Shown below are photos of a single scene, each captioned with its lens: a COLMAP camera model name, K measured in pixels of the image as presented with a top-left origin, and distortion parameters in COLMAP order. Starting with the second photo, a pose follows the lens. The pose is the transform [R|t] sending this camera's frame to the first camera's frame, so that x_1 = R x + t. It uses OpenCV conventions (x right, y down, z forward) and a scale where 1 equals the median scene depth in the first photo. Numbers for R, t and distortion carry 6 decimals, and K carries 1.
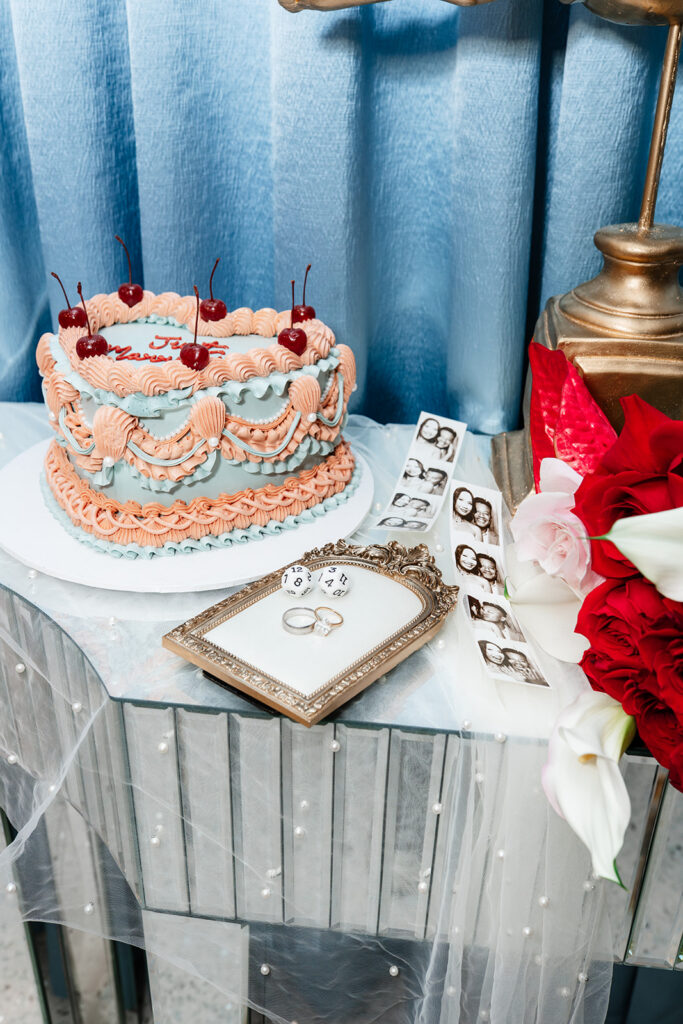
lens RADIAL K [[1007.1, 0, 341.5], [0, 1007.1, 512.0], [0, 0, 1]] dist [-0.002370, 0.003493]
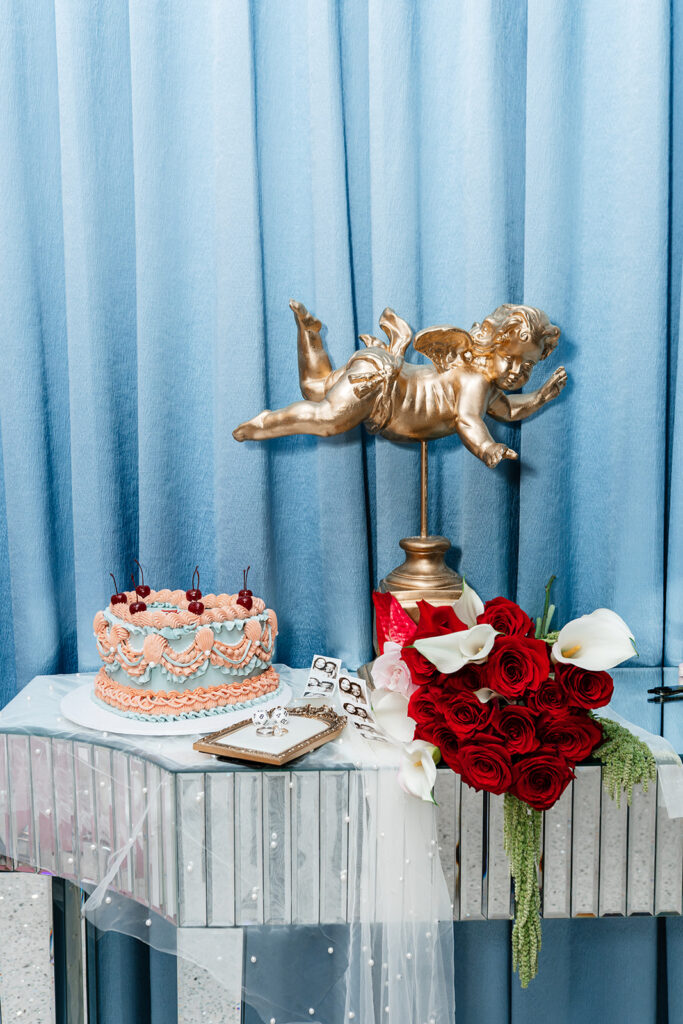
lens RADIAL K [[1007.1, 0, 341.5], [0, 1007.1, 512.0], [0, 0, 1]] dist [-0.002370, 0.003493]
pose [[0.988120, -0.037648, 0.149004, -0.145661], [0.091559, 0.922904, -0.373984, 0.390543], [-0.123436, 0.383184, 0.915387, -0.786125]]
